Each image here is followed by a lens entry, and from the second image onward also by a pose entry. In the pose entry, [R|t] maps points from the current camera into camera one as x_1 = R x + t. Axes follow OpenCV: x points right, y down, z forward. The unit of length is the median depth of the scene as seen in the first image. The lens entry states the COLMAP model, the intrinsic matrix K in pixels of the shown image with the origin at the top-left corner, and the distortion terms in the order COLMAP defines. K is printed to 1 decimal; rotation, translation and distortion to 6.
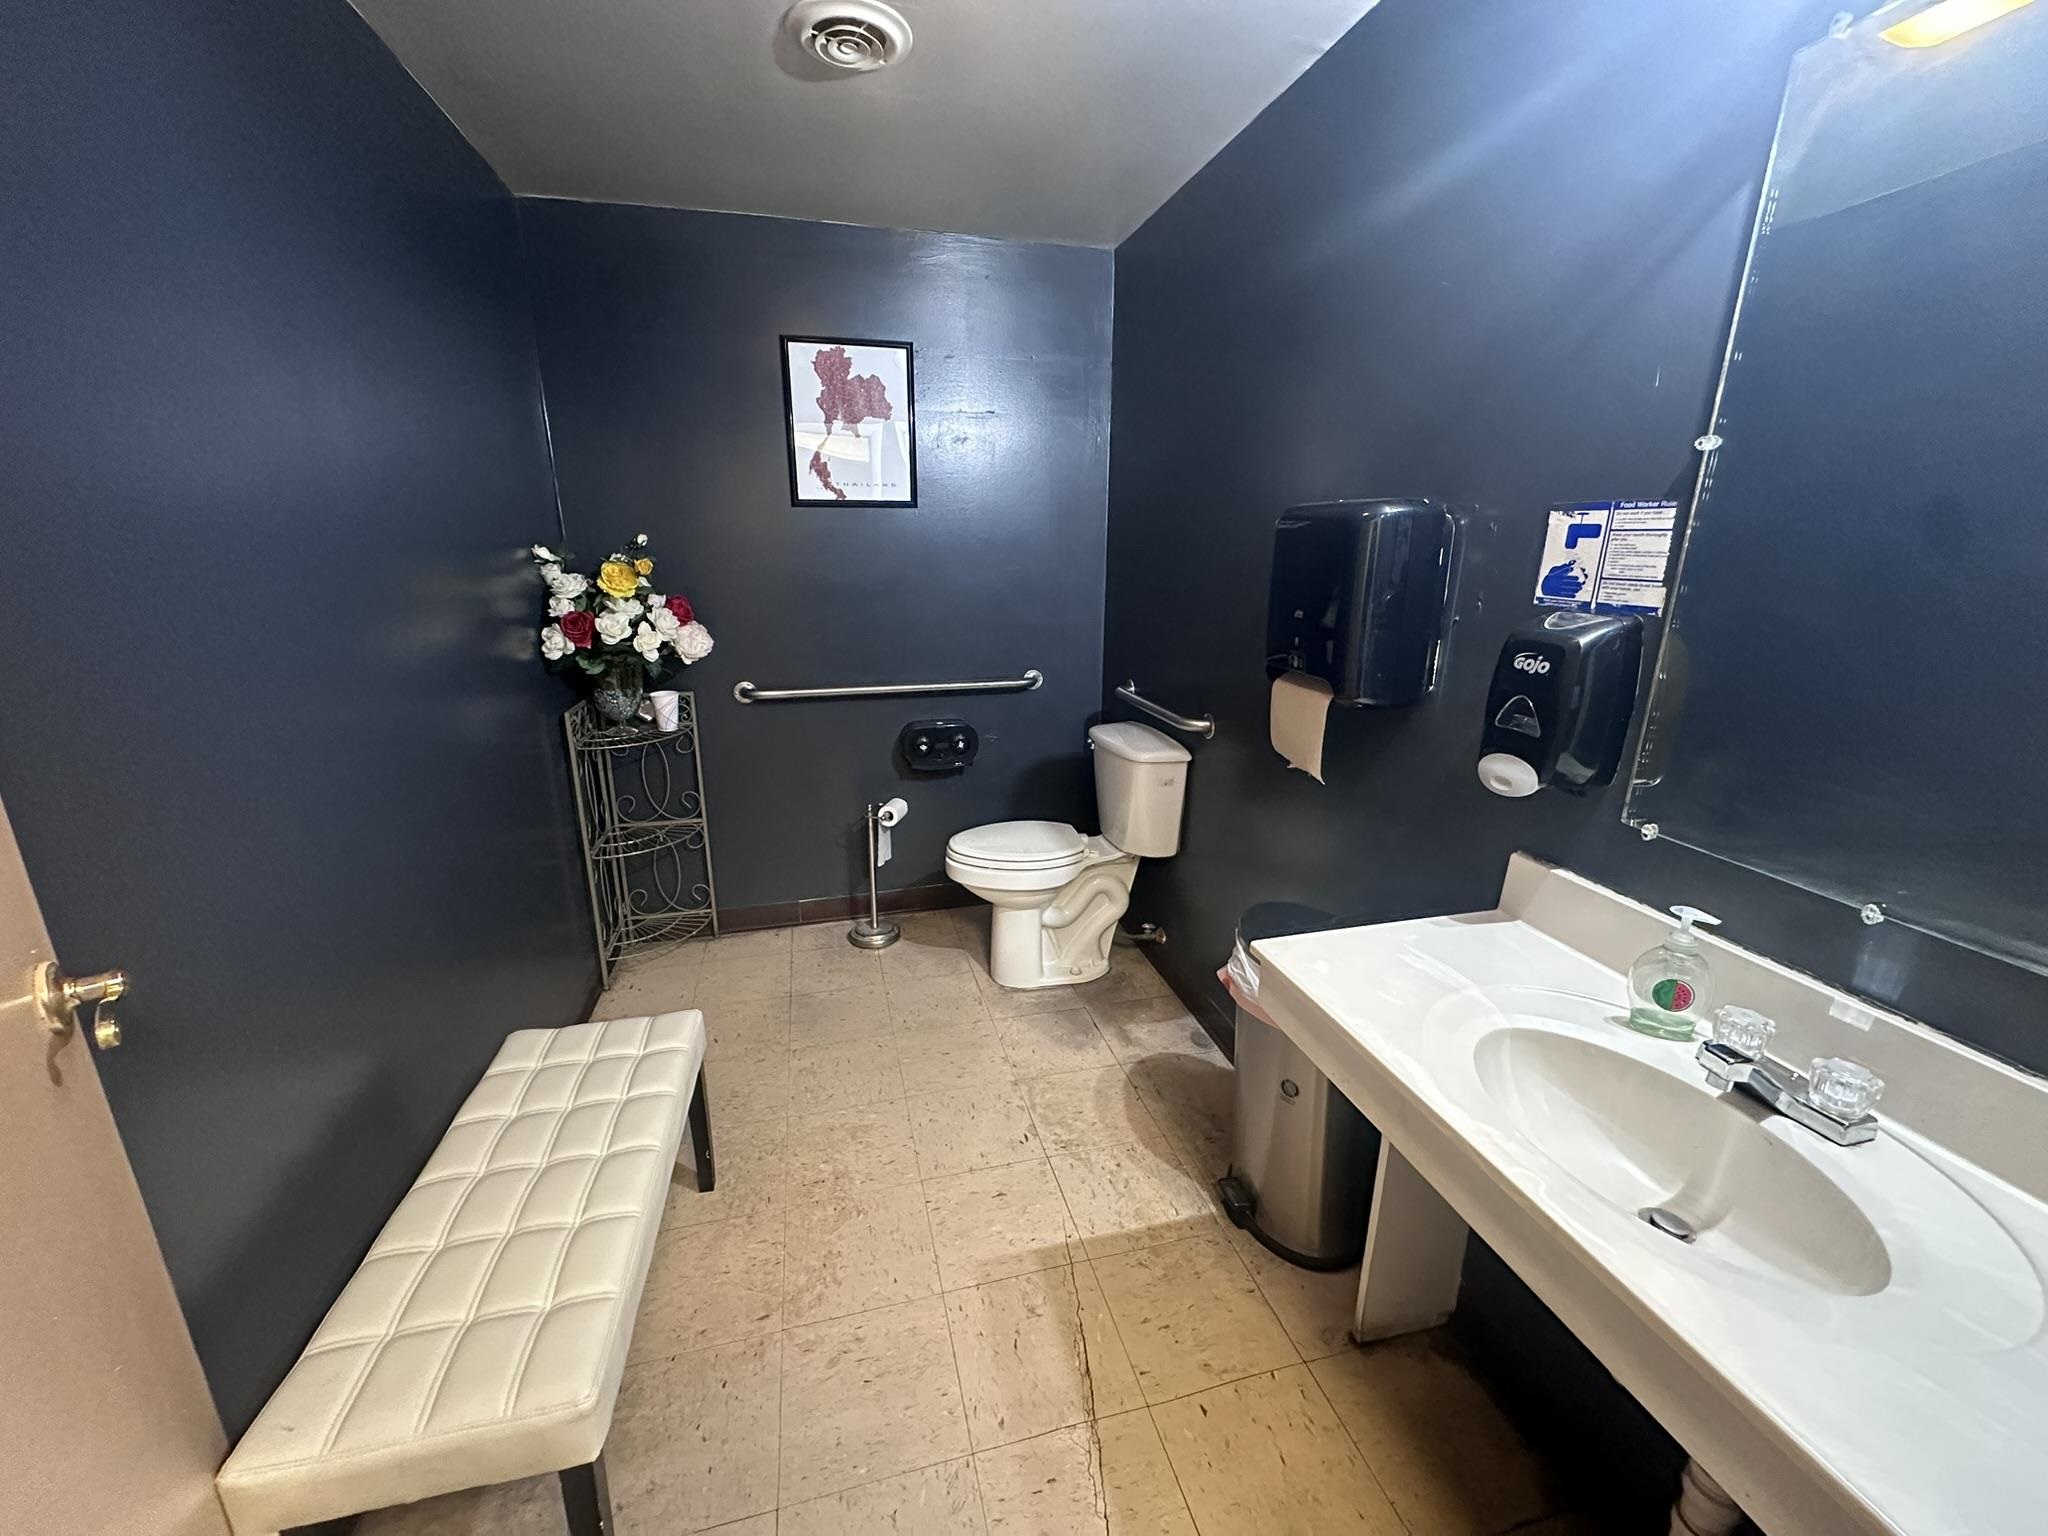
lens RADIAL K [[813.3, 0, 1032.5], [0, 813.3, 764.5], [0, 0, 1]] dist [-0.000870, -0.000423]
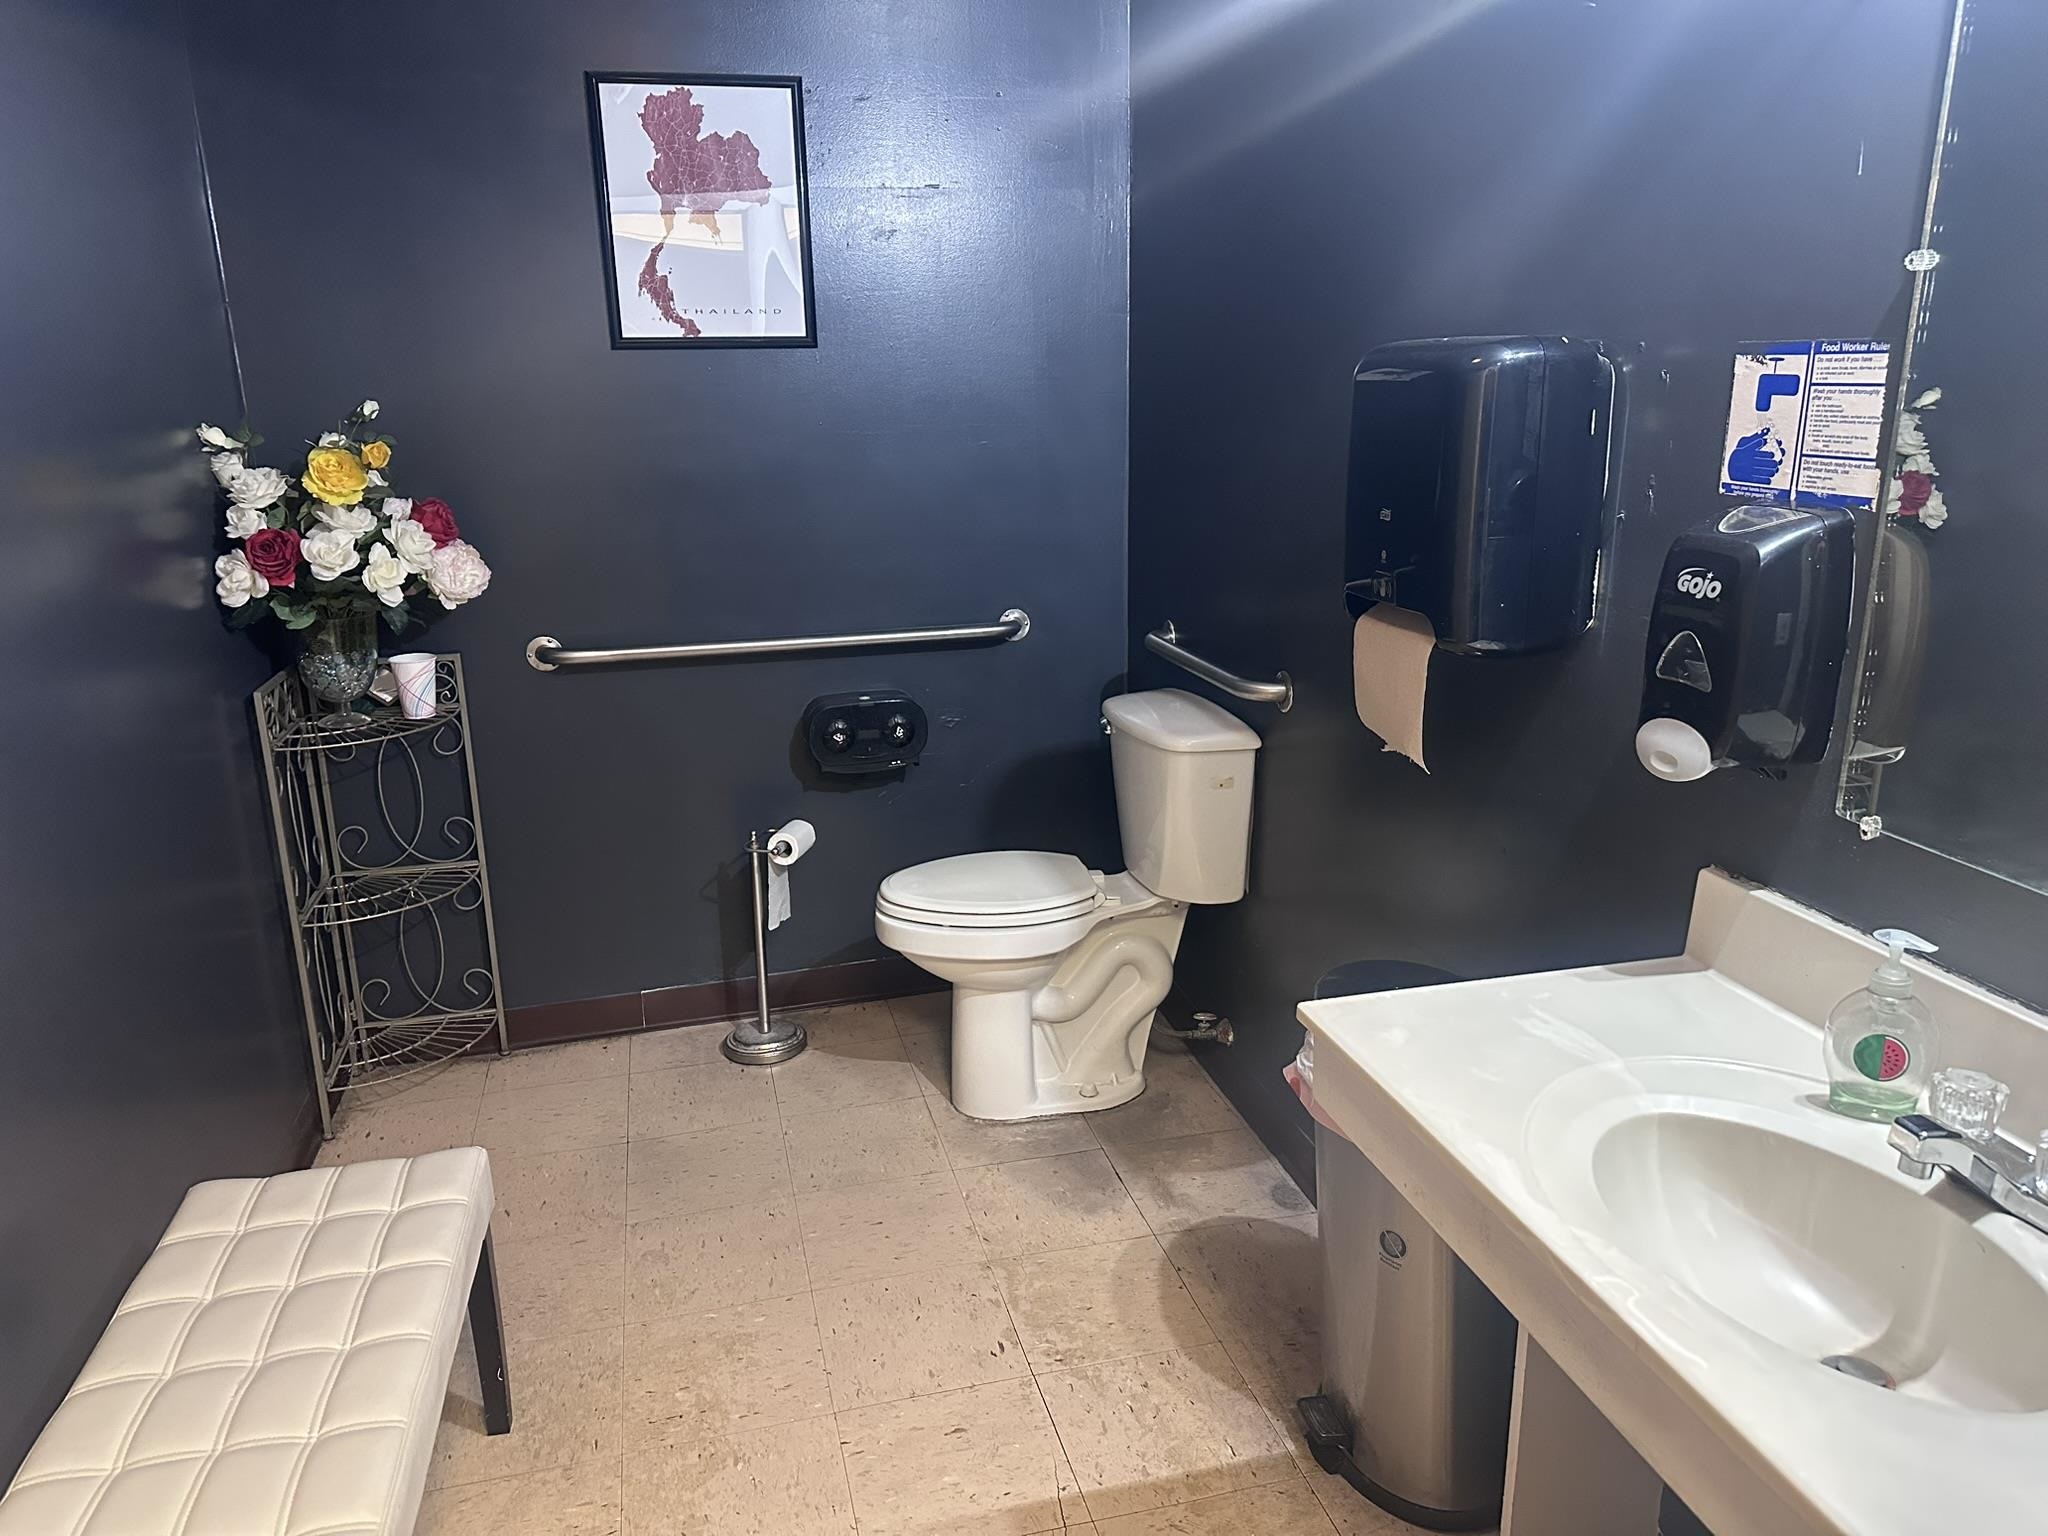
lens RADIAL K [[1429.6, 0, 1035.7], [0, 1429.6, 772.2], [0, 0, 1]] dist [0.065567, -0.074803]
pose [[0.999710, -0.020994, -0.011823, 0.045537], [0.021009, 0.999779, 0.001139, 0.012338], [0.011796, -0.001387, 0.999929, -0.133220]]
